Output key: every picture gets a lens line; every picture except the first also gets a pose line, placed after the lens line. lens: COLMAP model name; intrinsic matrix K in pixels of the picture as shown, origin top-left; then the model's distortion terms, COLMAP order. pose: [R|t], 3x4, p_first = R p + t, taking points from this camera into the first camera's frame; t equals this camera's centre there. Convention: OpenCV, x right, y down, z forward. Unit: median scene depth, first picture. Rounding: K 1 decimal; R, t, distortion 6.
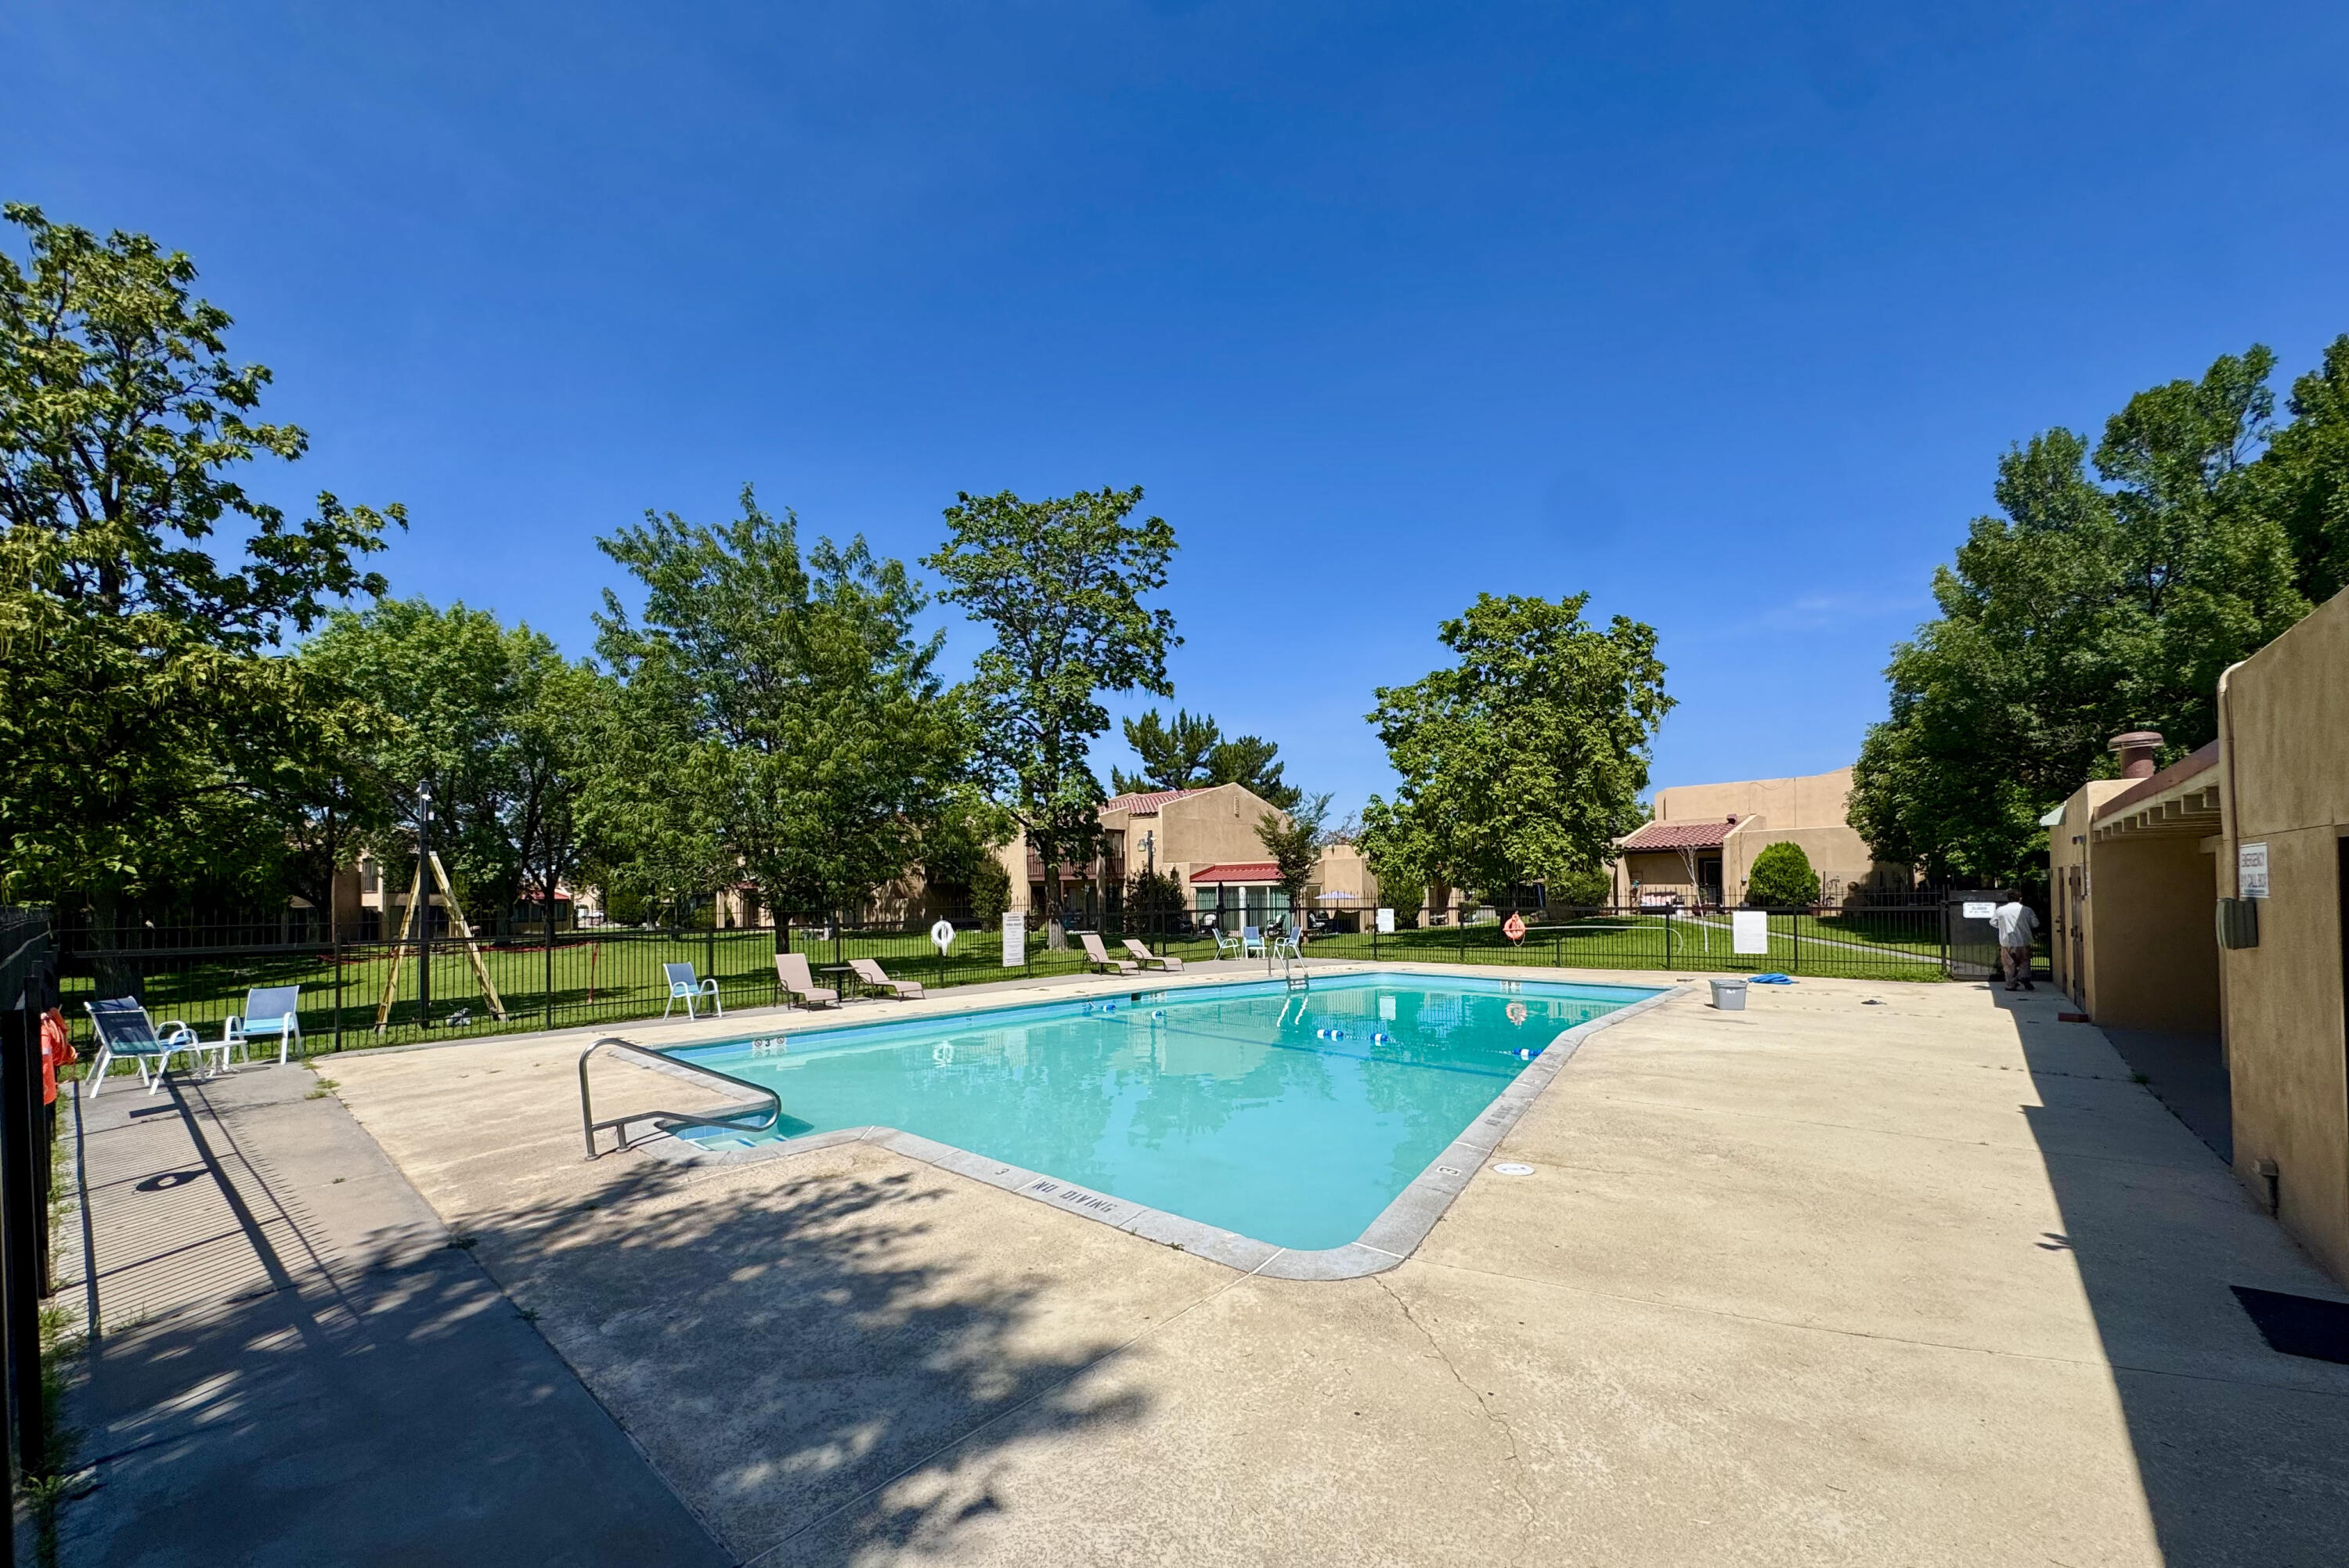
lens RADIAL K [[934.7, 0, 1183.5], [0, 934.7, 872.3], [0, 0, 1]] dist [-0.002884, 0.000992]
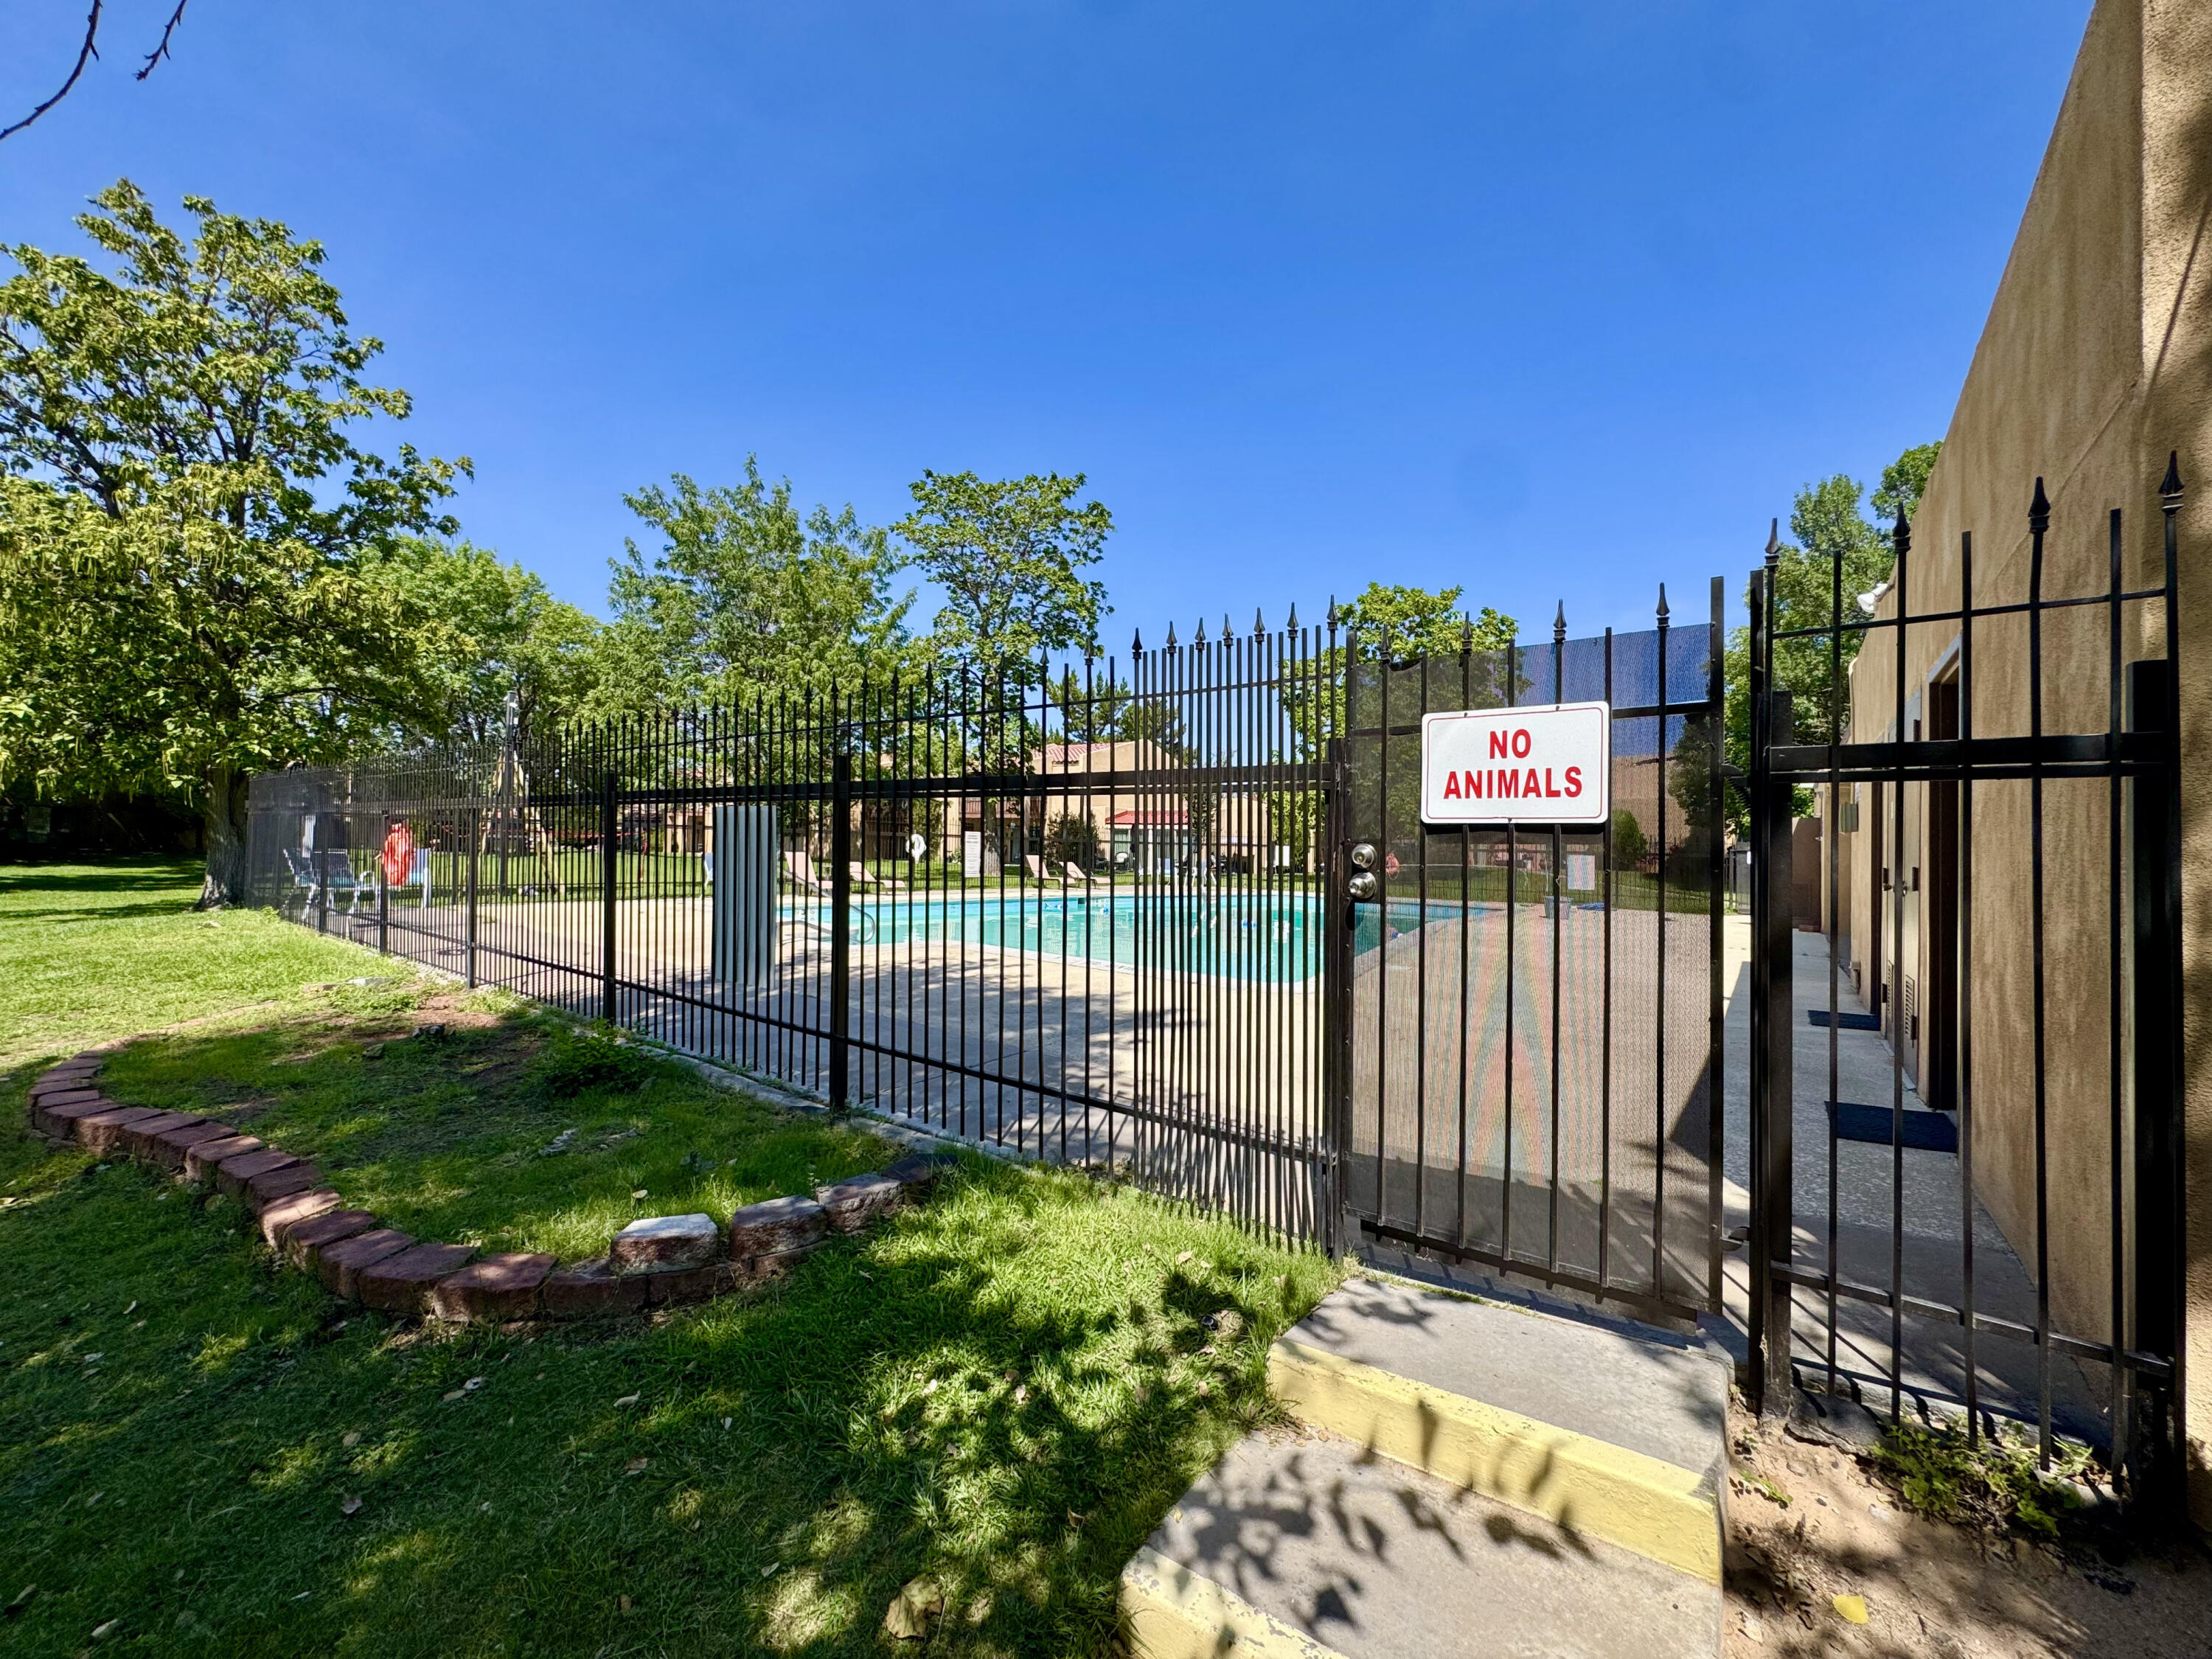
lens RADIAL K [[883.2, 0, 1107.3], [0, 883.2, 829.4], [0, 0, 1]] dist [-0.002104, -0.000102]
pose [[0.998359, 0.043559, 0.037183, -0.047929], [-0.043533, 0.999051, -0.001528, 0.031019], [-0.037214, -0.000093, 0.999307, -0.110140]]
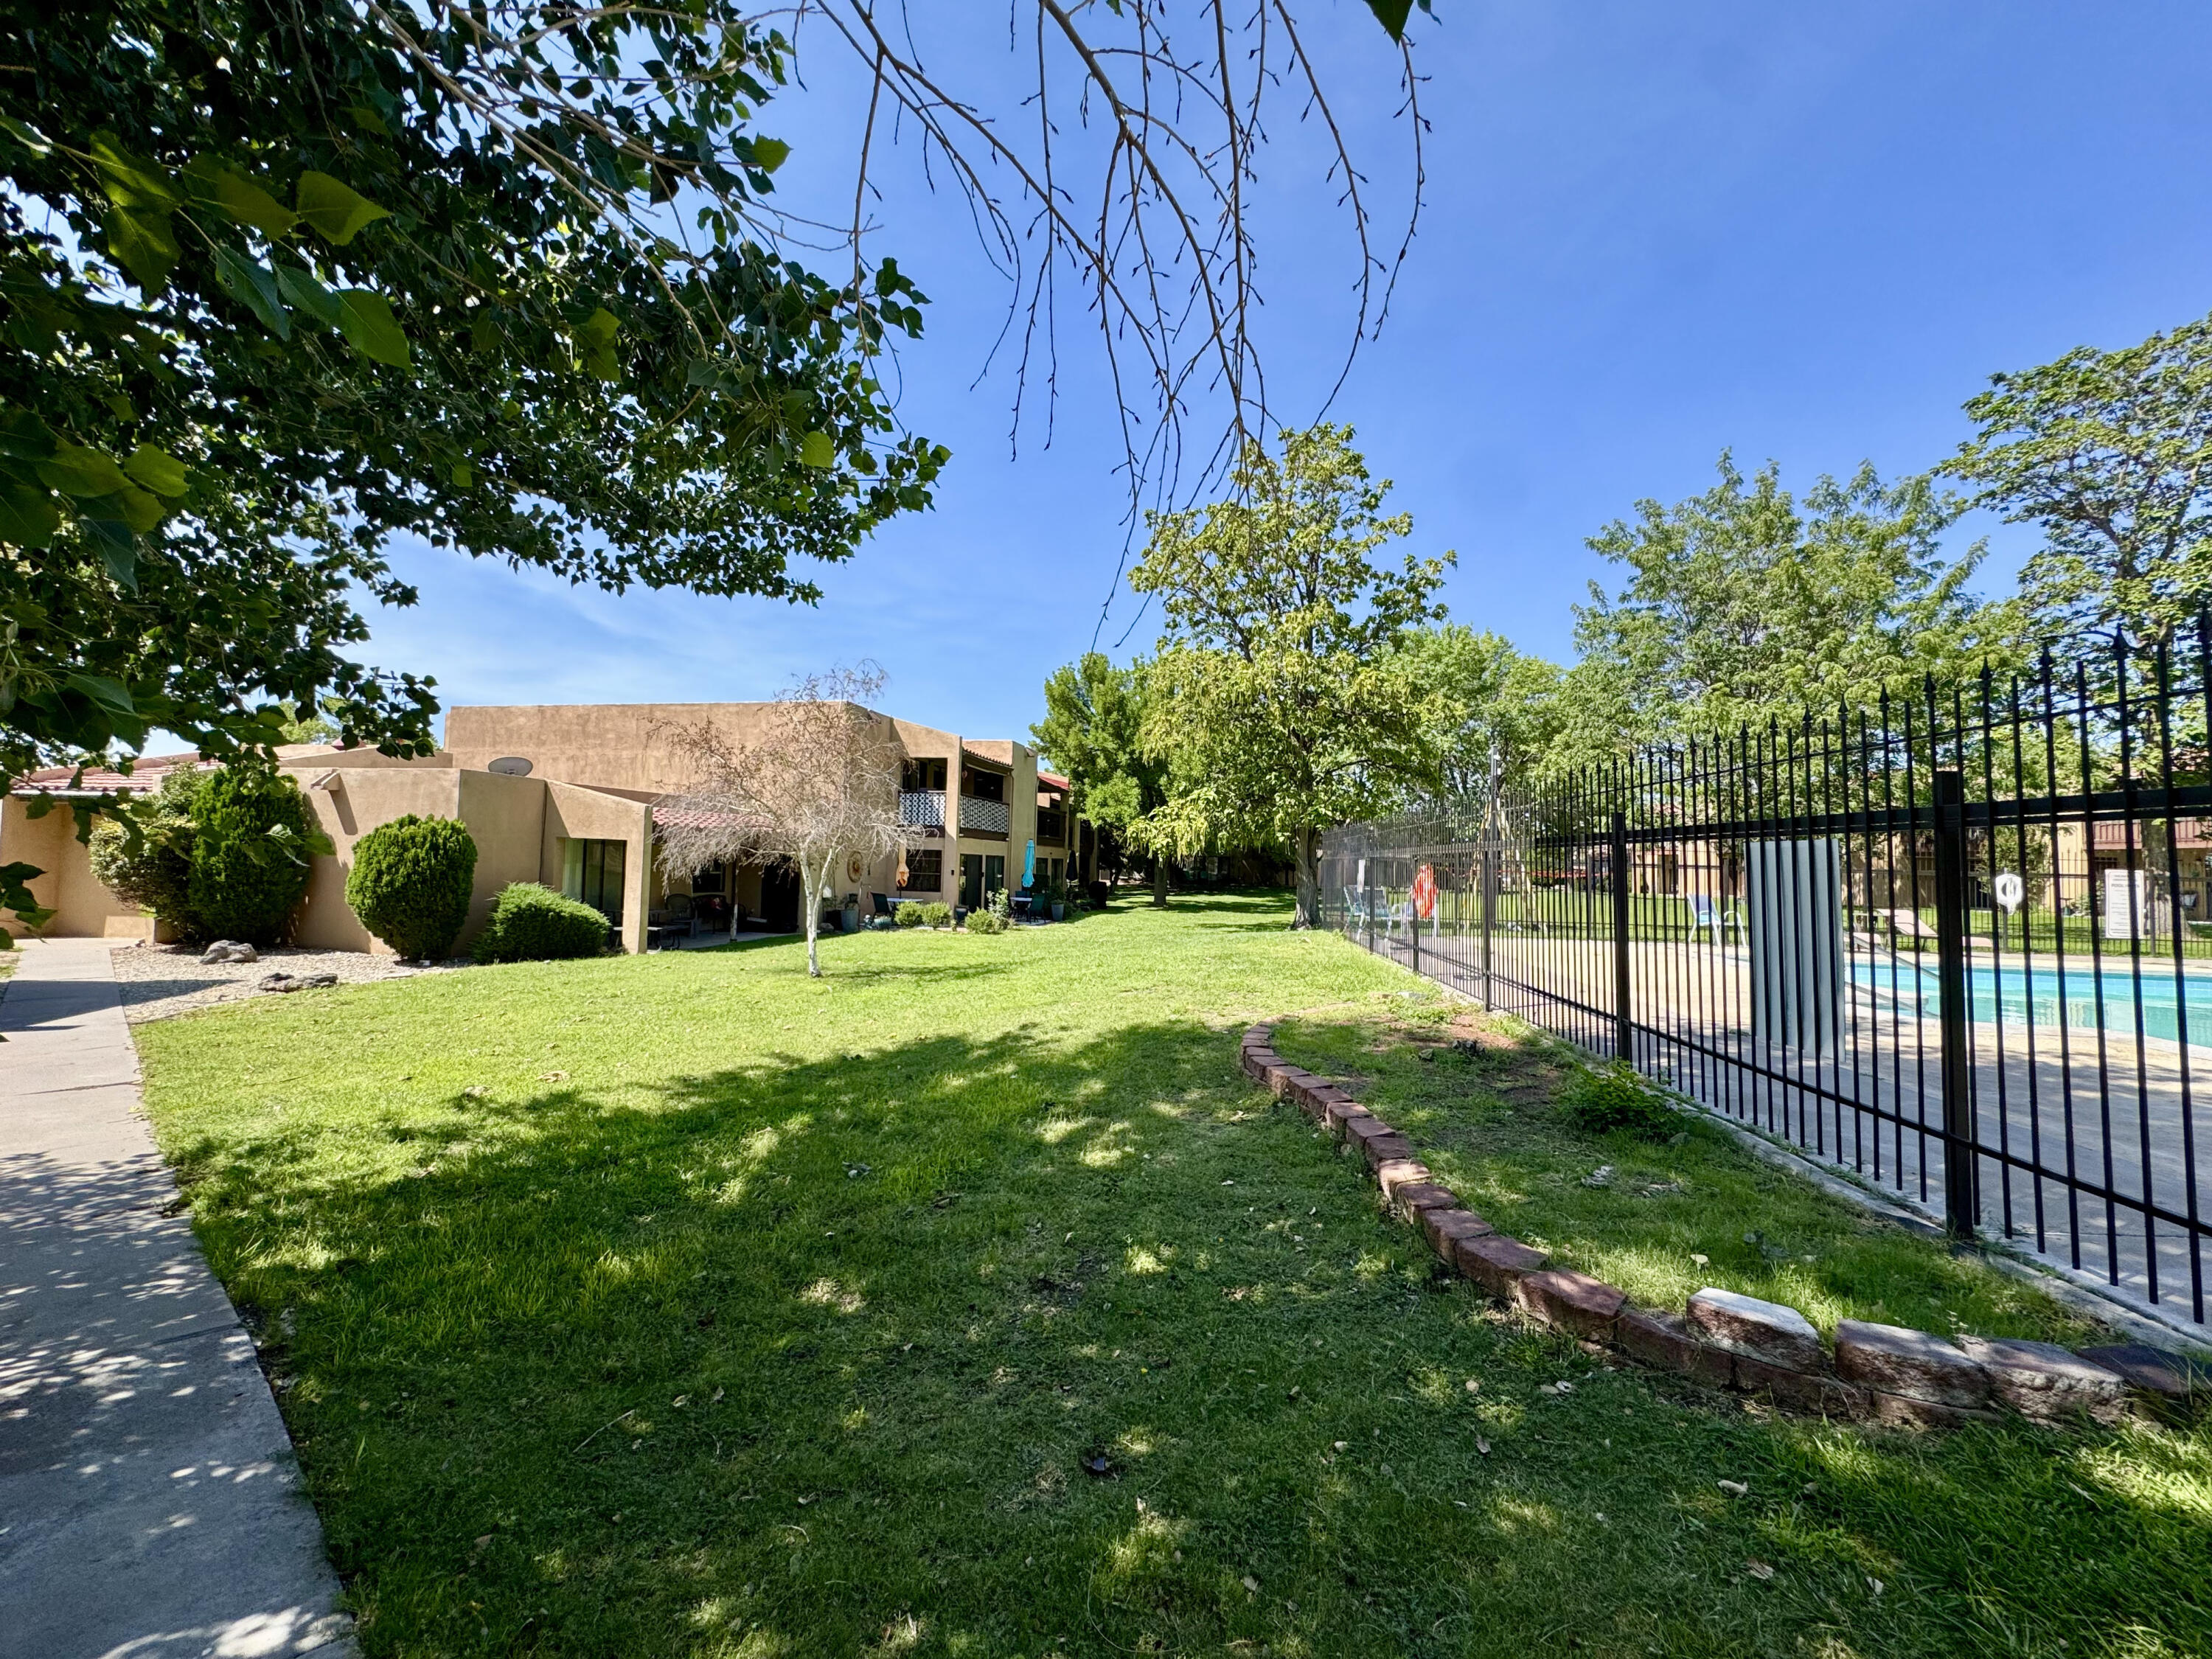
lens RADIAL K [[883.2, 0, 1105.2], [0, 883.2, 829.7], [0, 0, 1]] dist [-0.002104, -0.000102]
pose [[0.571701, 0.001003, -0.820461, -0.057700], [-0.019229, 0.999741, -0.012177, 0.031409], [0.820237, 0.022739, 0.571572, -0.116718]]
